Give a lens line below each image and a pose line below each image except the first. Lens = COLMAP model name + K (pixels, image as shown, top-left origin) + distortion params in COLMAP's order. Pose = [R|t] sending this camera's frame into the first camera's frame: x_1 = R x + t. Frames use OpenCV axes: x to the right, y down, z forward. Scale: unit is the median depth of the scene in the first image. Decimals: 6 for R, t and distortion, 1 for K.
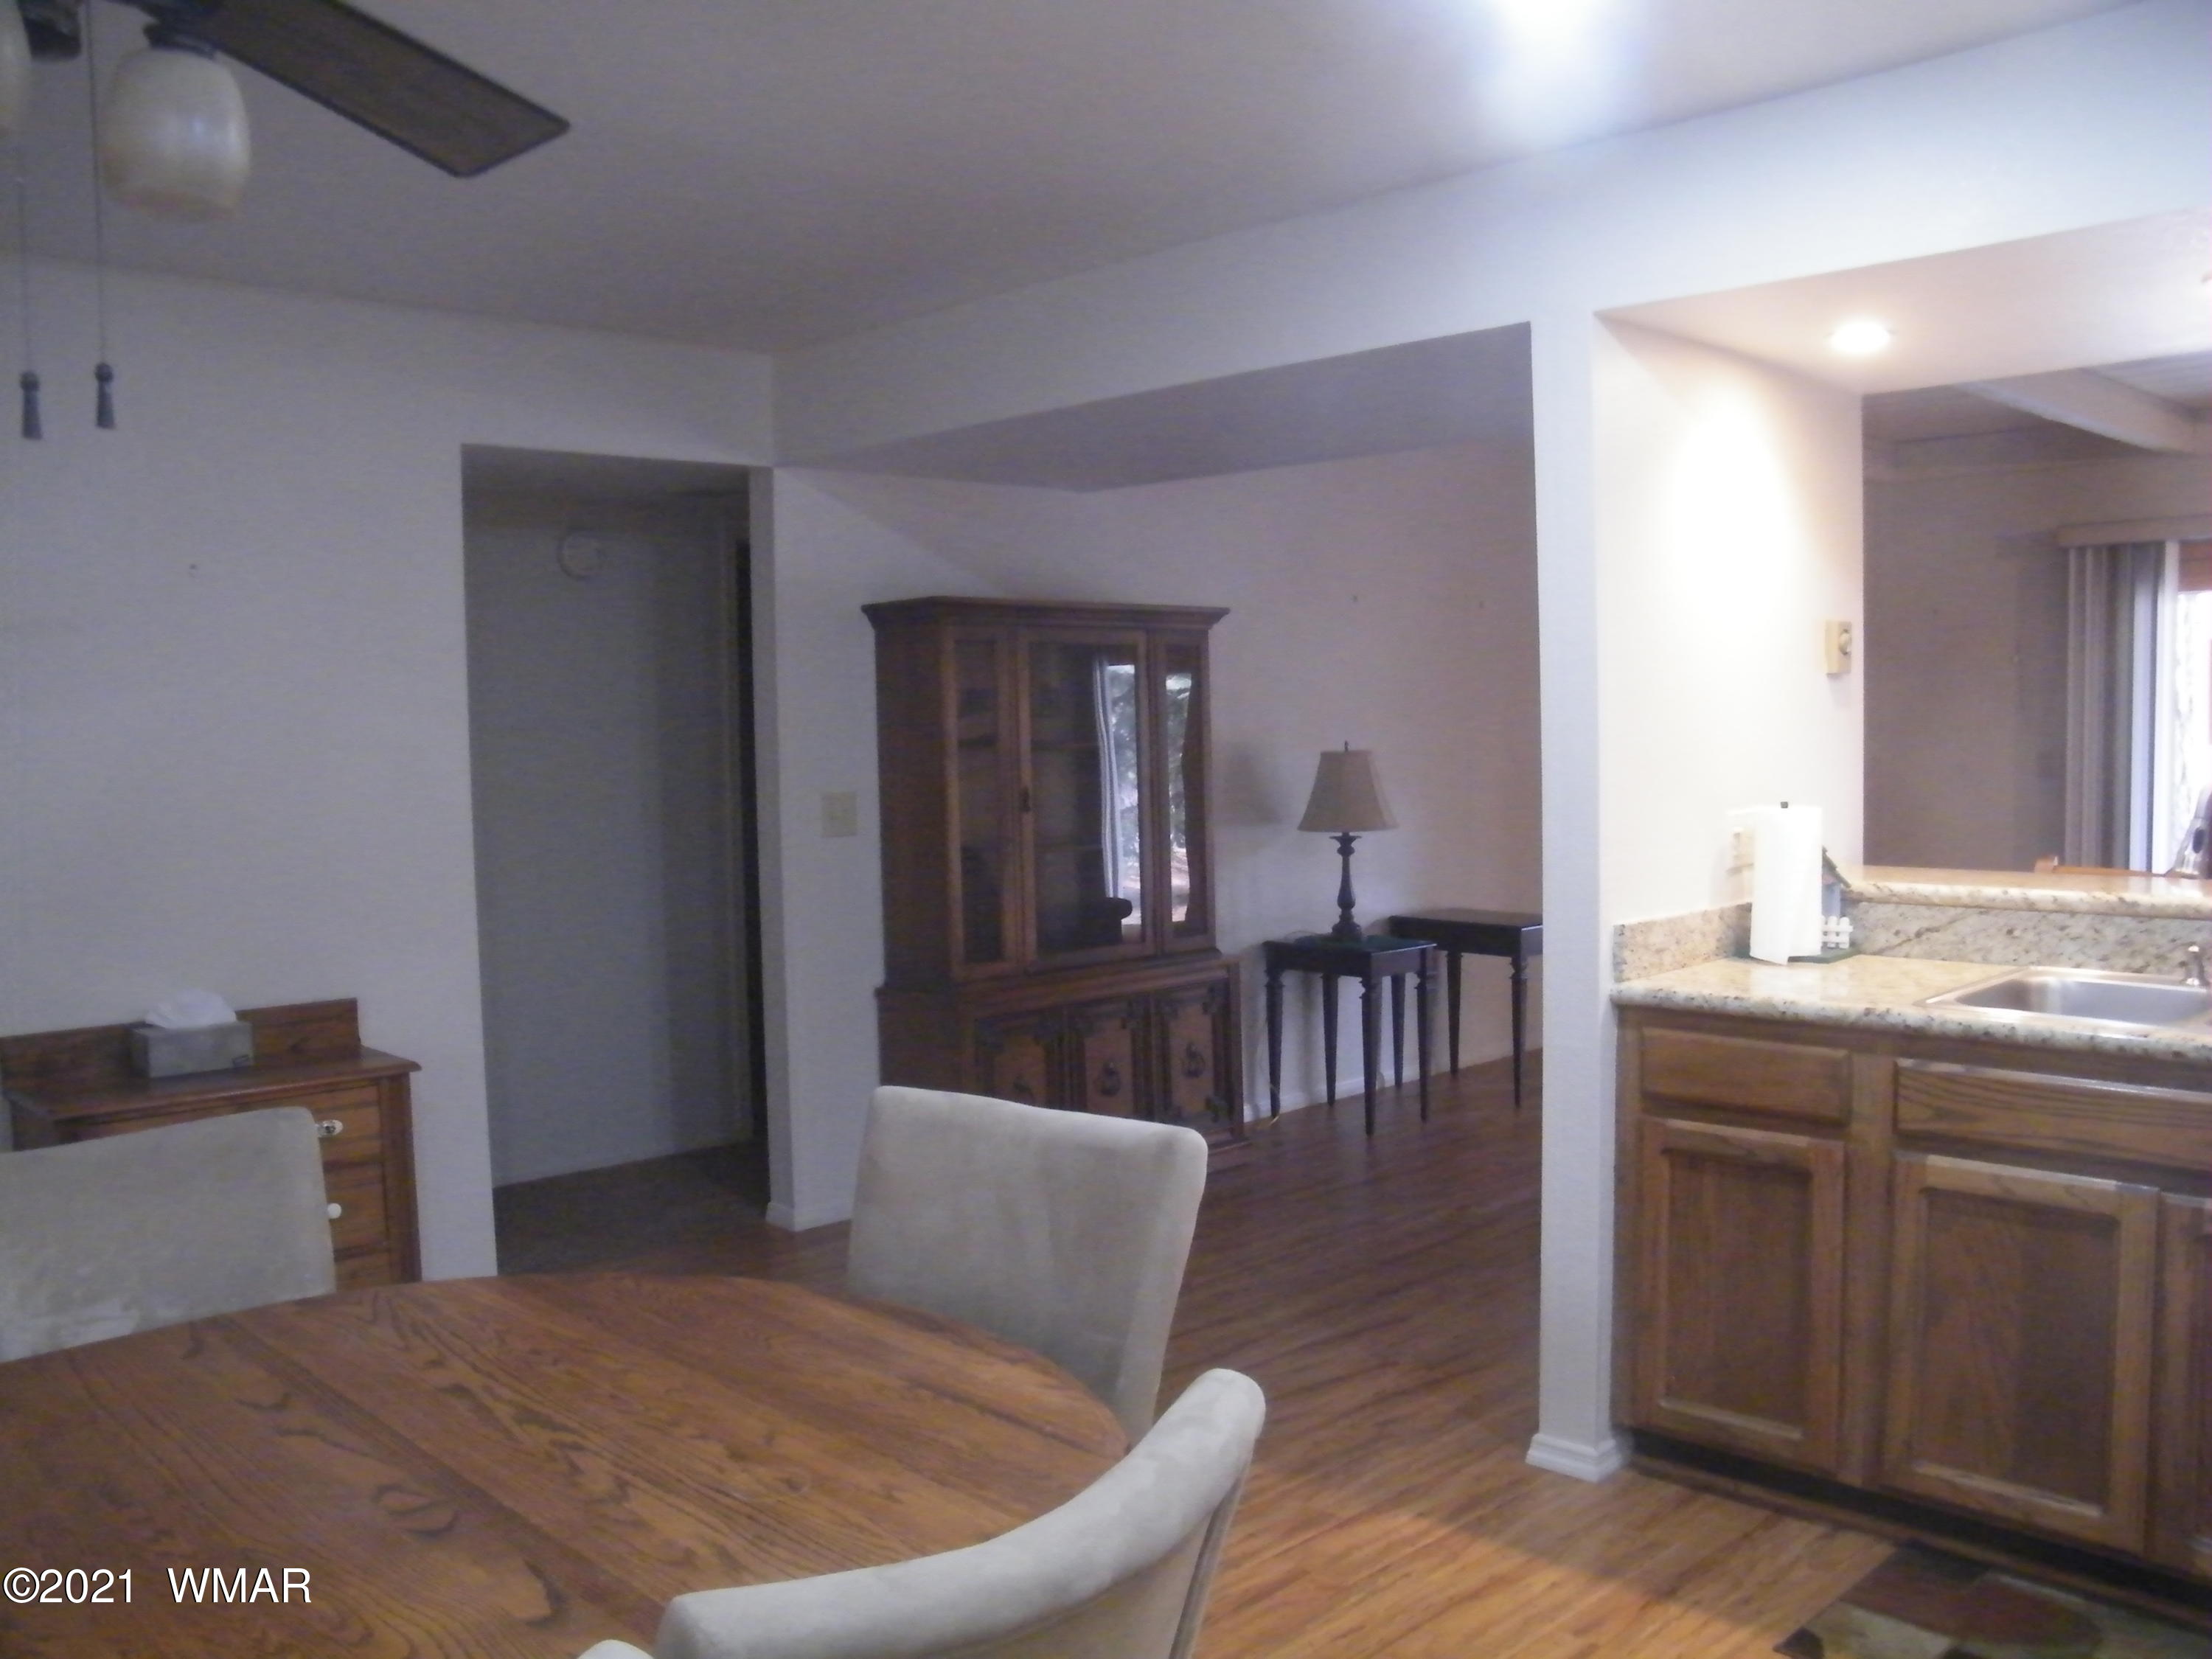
lens RADIAL K [[1878.1, 0, 1102.1], [0, 1878.1, 864.7], [0, 0, 1]] dist [-0.179343, 0.157653]
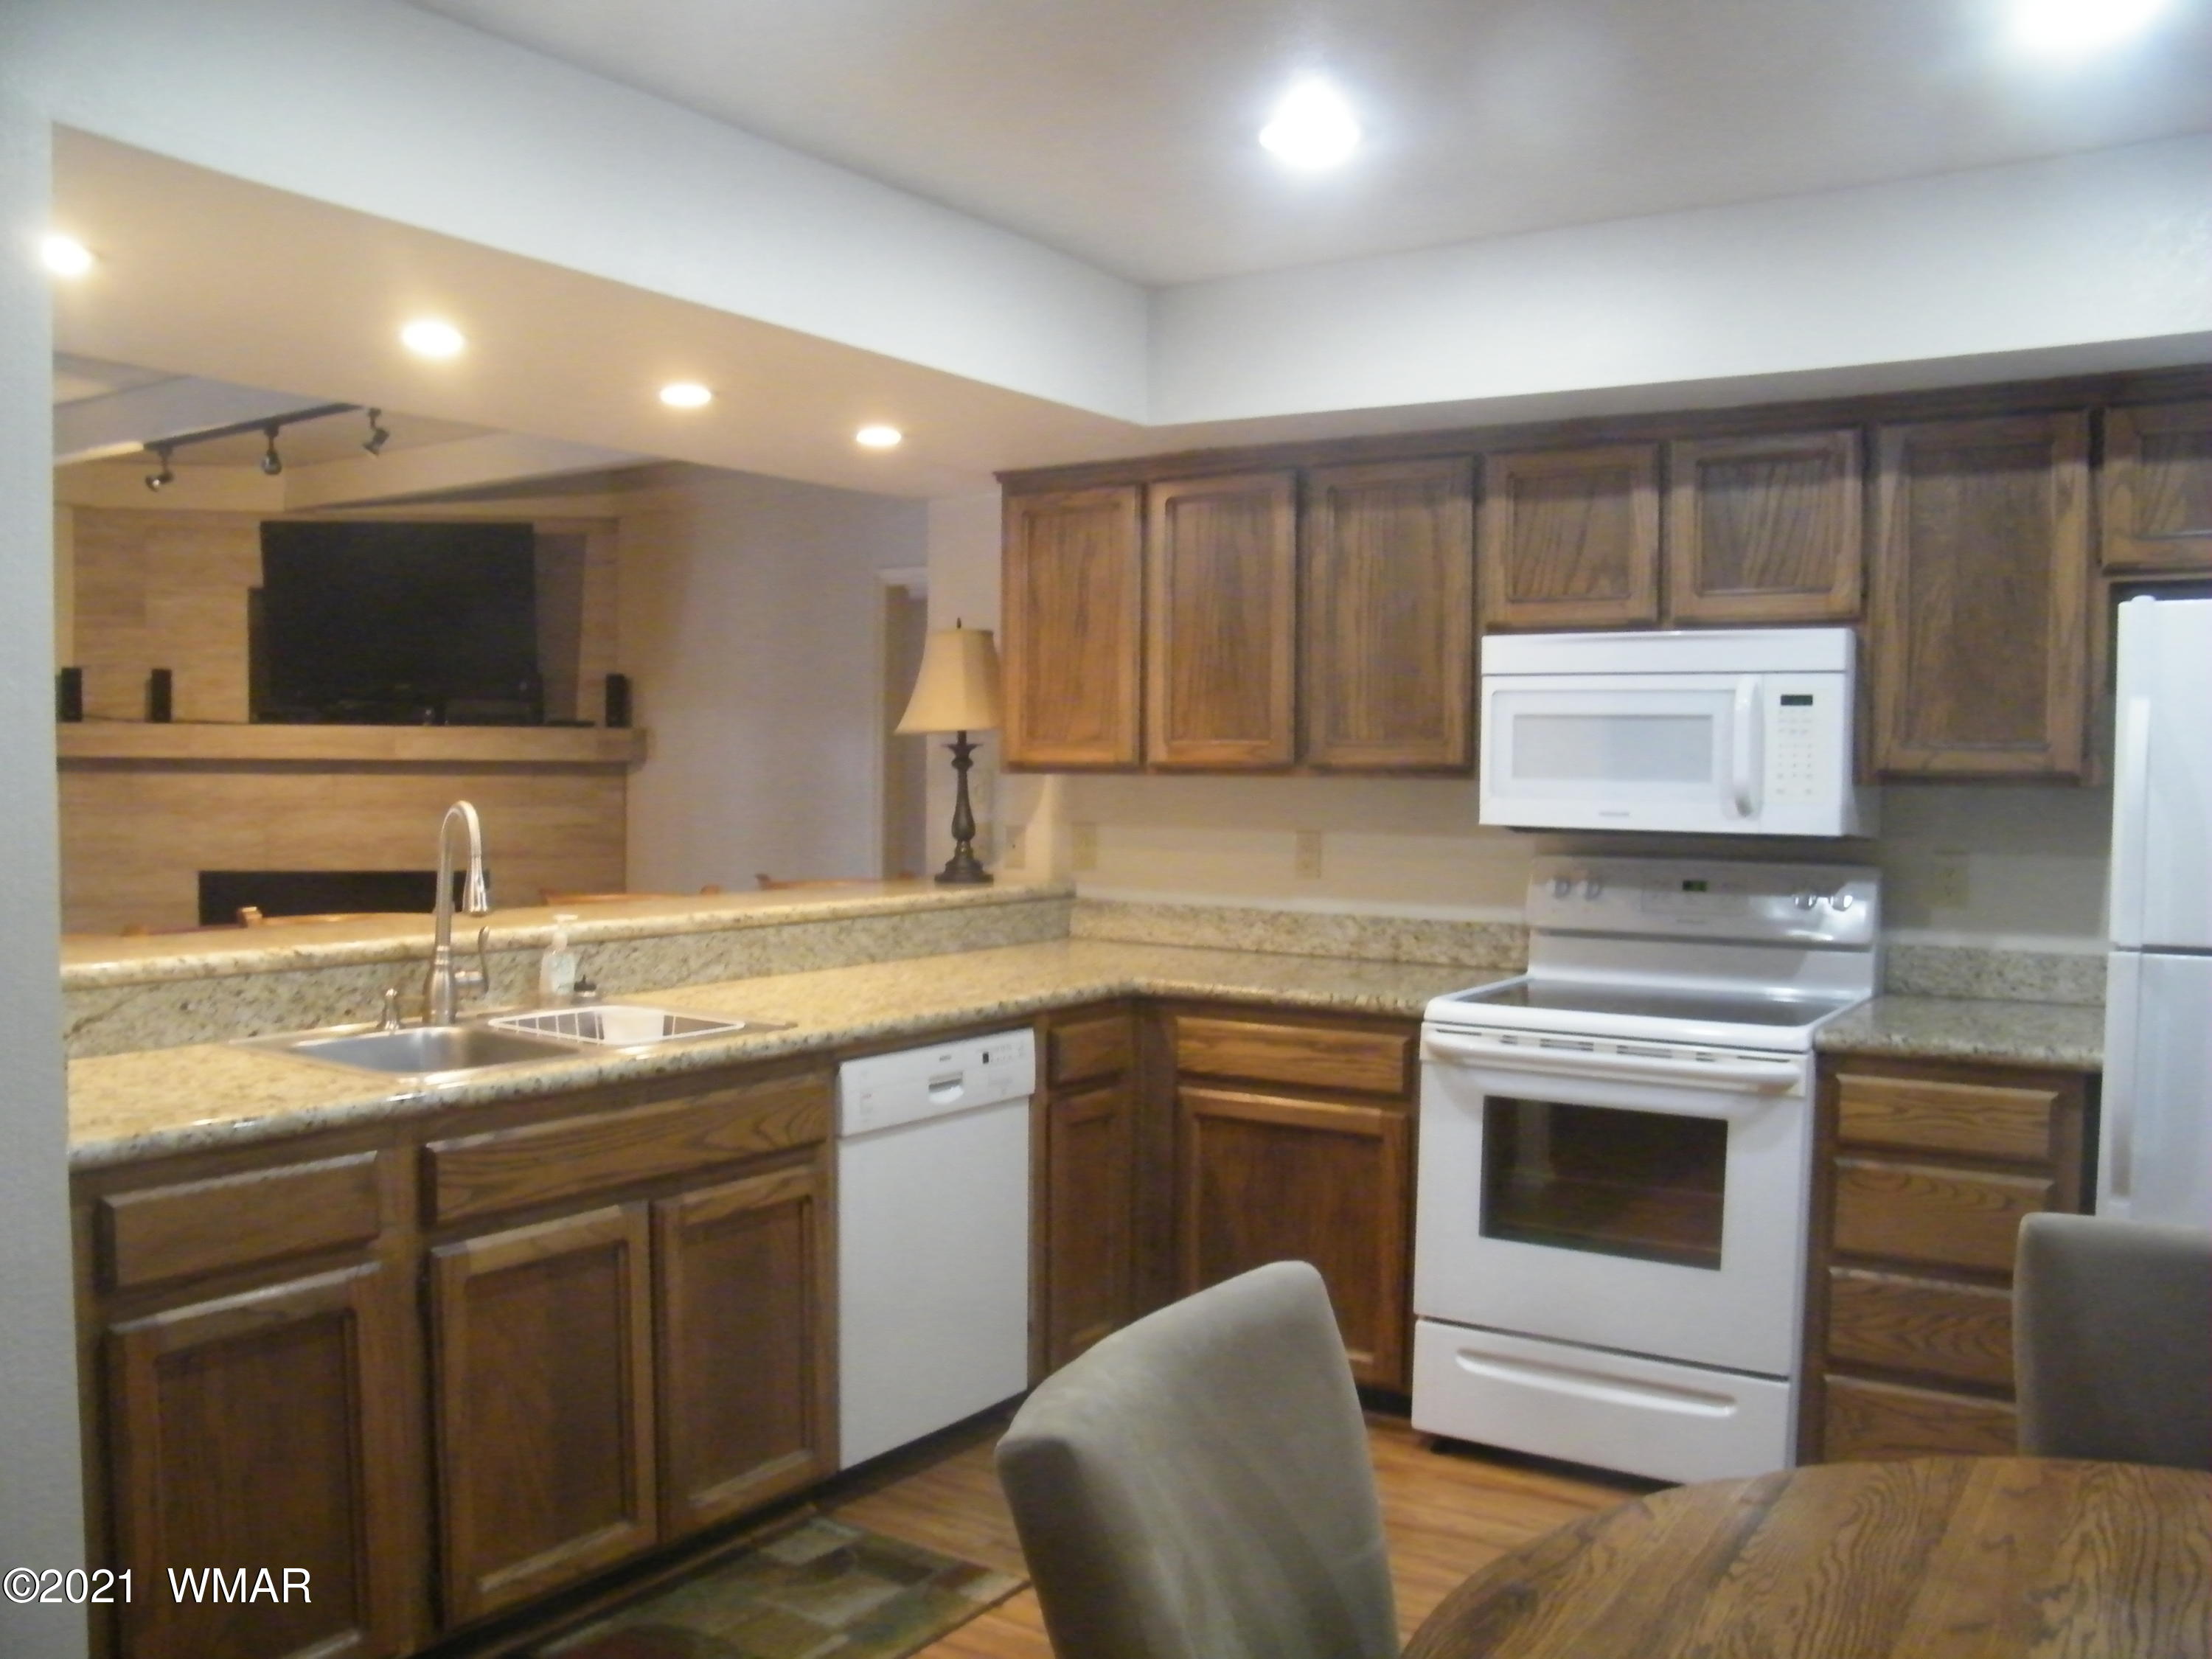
lens RADIAL K [[1878.1, 0, 1102.1], [0, 1878.1, 864.7], [0, 0, 1]] dist [-0.179343, 0.157653]
pose [[-0.210807, -0.030036, 0.977066, -0.448143], [0.069798, 0.996514, 0.045693, -0.040876], [-0.975033, 0.077830, -0.207976, 0.798284]]
